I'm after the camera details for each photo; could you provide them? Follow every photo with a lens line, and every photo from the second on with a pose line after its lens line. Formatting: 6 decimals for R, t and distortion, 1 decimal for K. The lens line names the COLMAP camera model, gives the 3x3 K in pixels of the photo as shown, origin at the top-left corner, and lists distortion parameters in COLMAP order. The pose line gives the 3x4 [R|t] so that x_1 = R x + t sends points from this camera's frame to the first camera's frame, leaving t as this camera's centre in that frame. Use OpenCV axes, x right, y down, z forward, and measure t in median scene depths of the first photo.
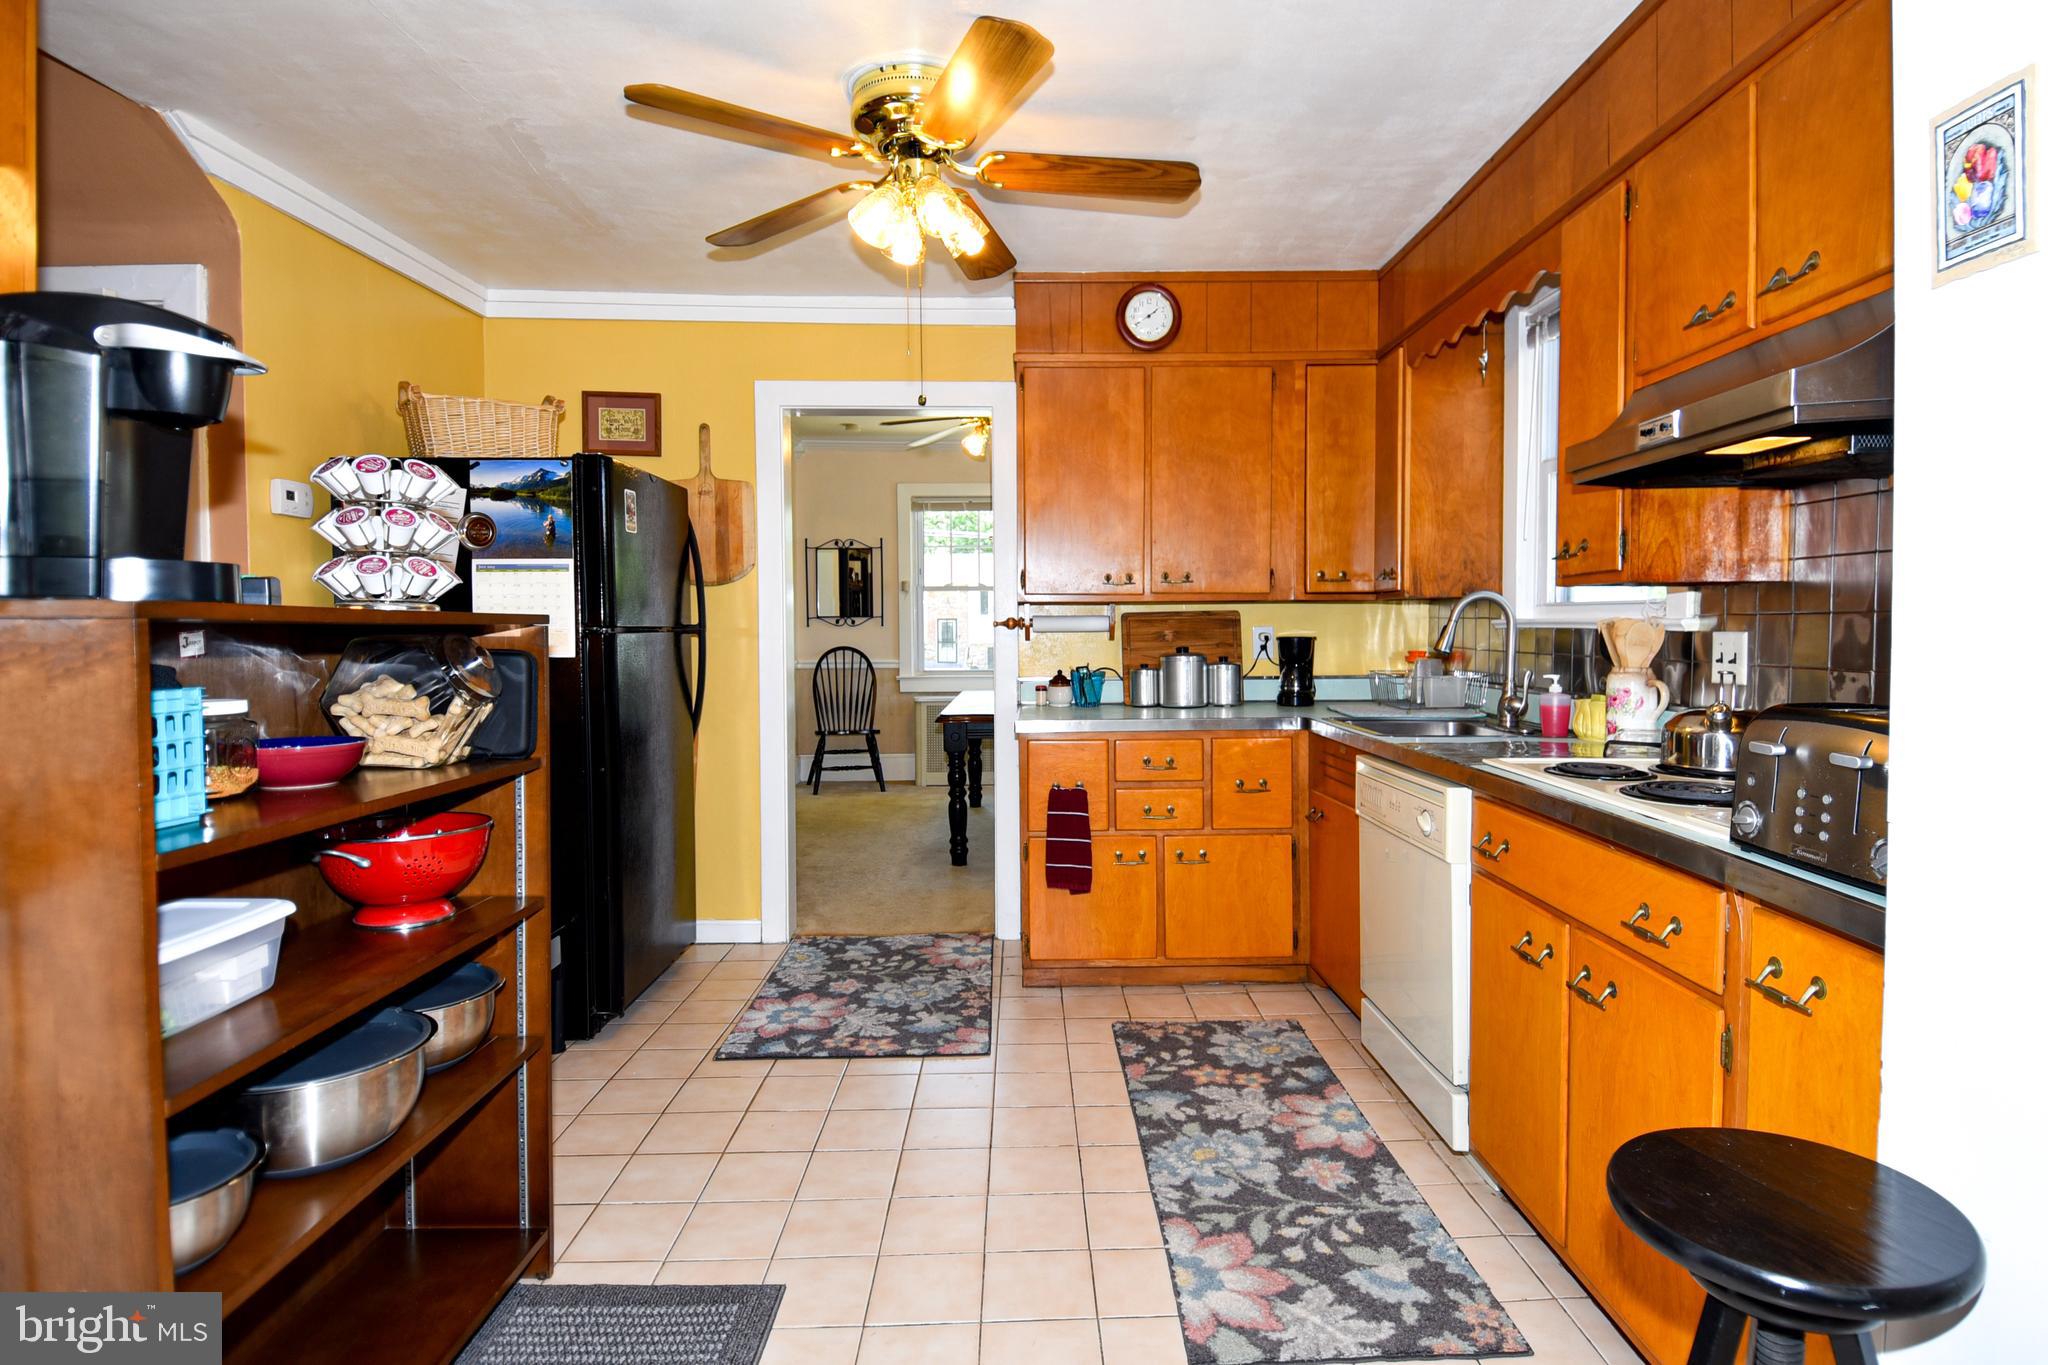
lens RADIAL K [[1073.1, 0, 1049.4], [0, 1073.1, 648.0], [0, 0, 1]] dist [0.059458, -0.061975]
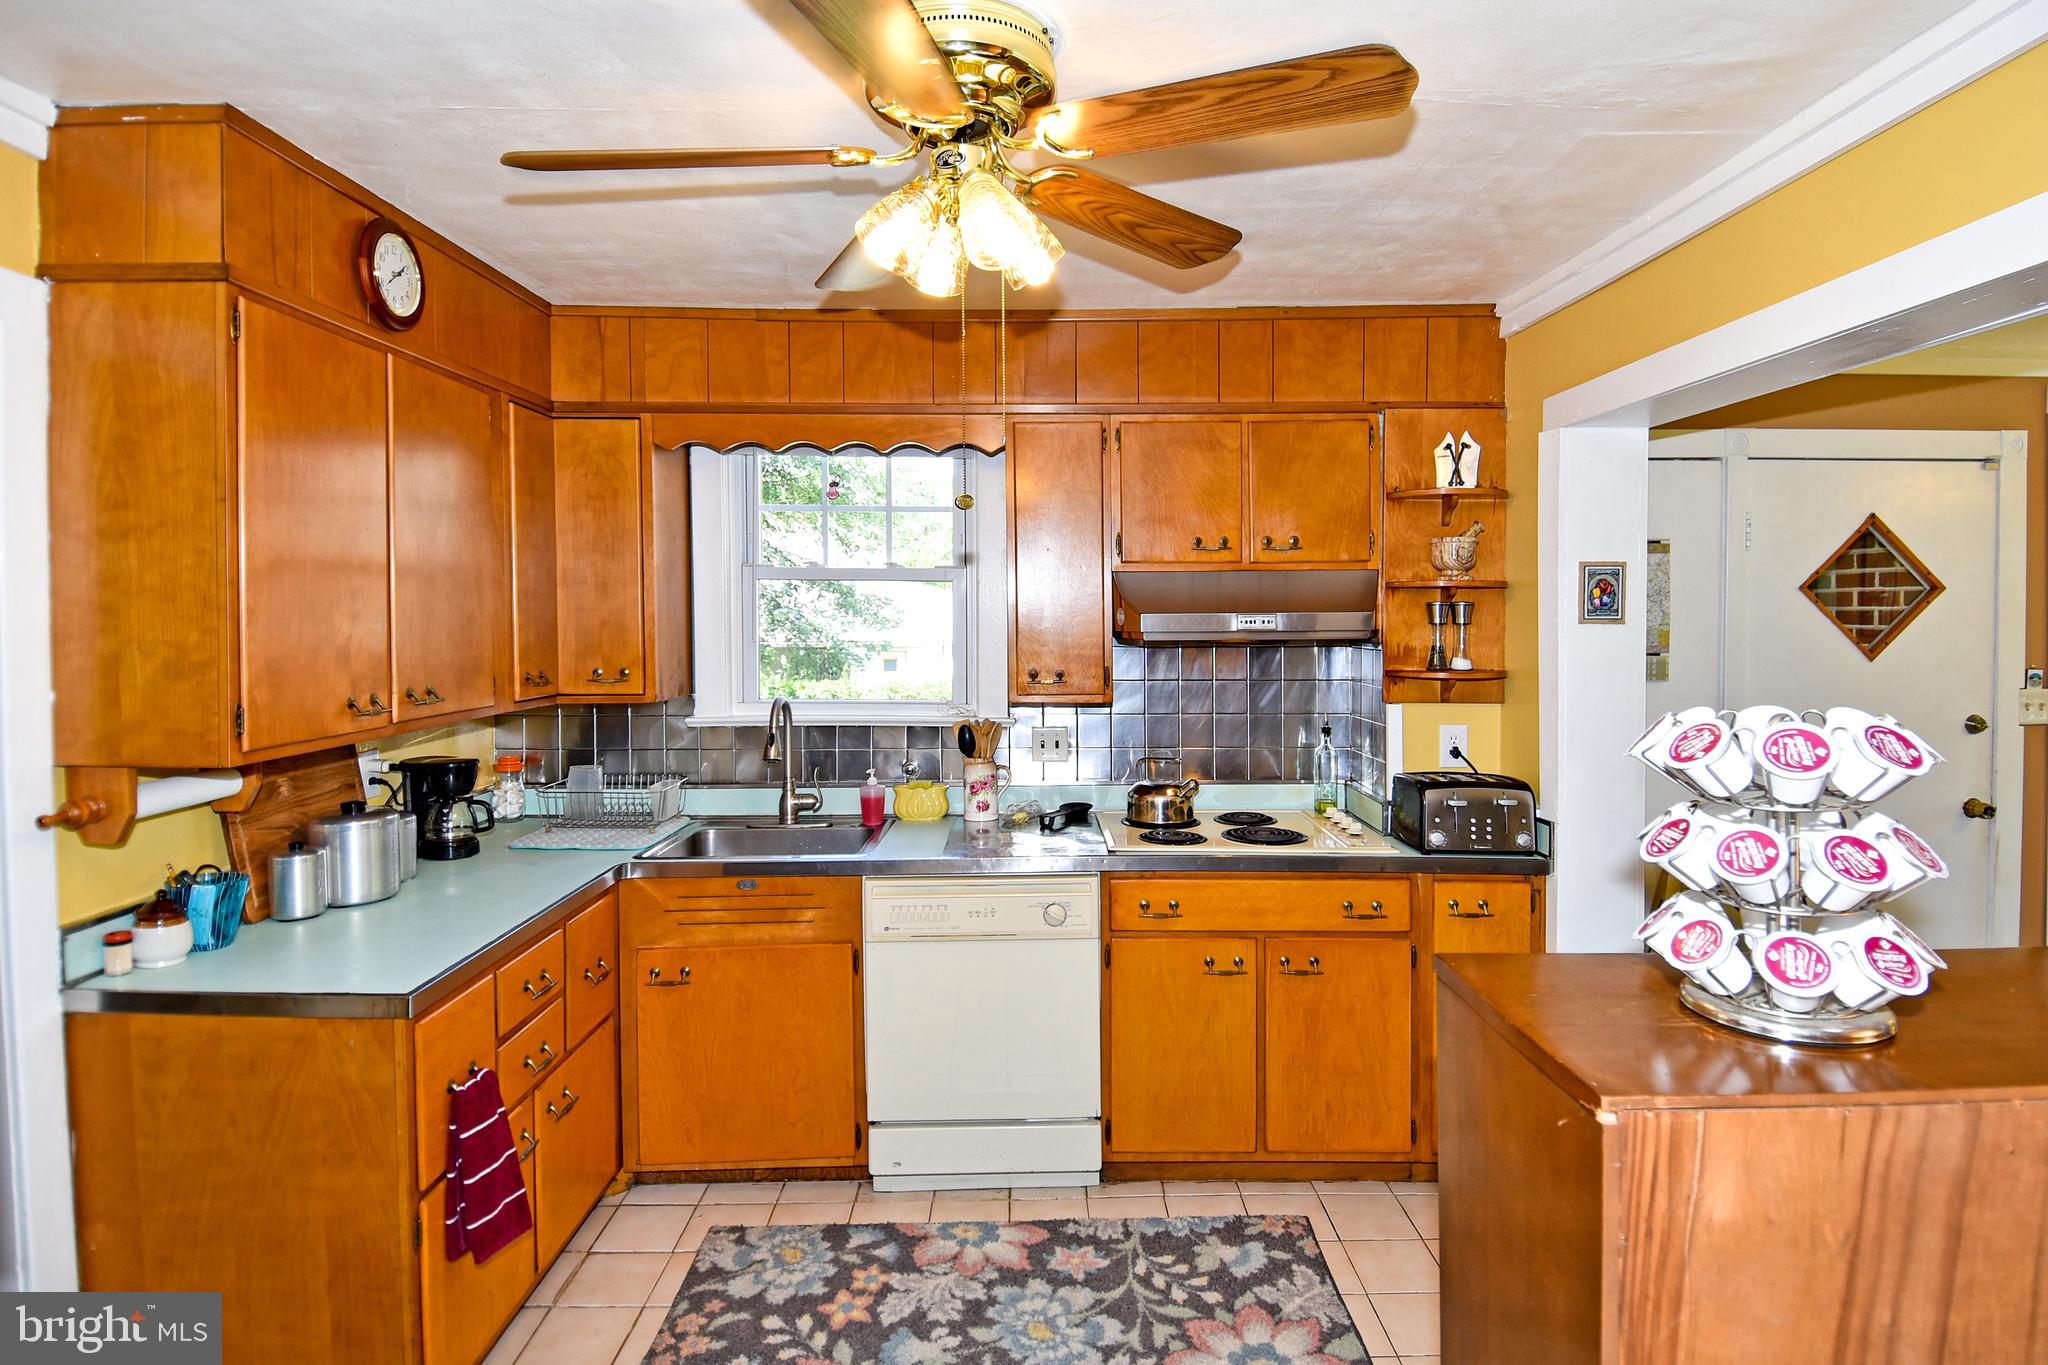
lens RADIAL K [[1073.1, 0, 1049.4], [0, 1073.1, 648.0], [0, 0, 1]] dist [0.059458, -0.061975]
pose [[0.012668, -0.033585, 0.999356, -0.819912], [0.021925, 0.999205, 0.033302, -0.172486], [-0.999679, 0.021489, 0.013395, 0.993084]]
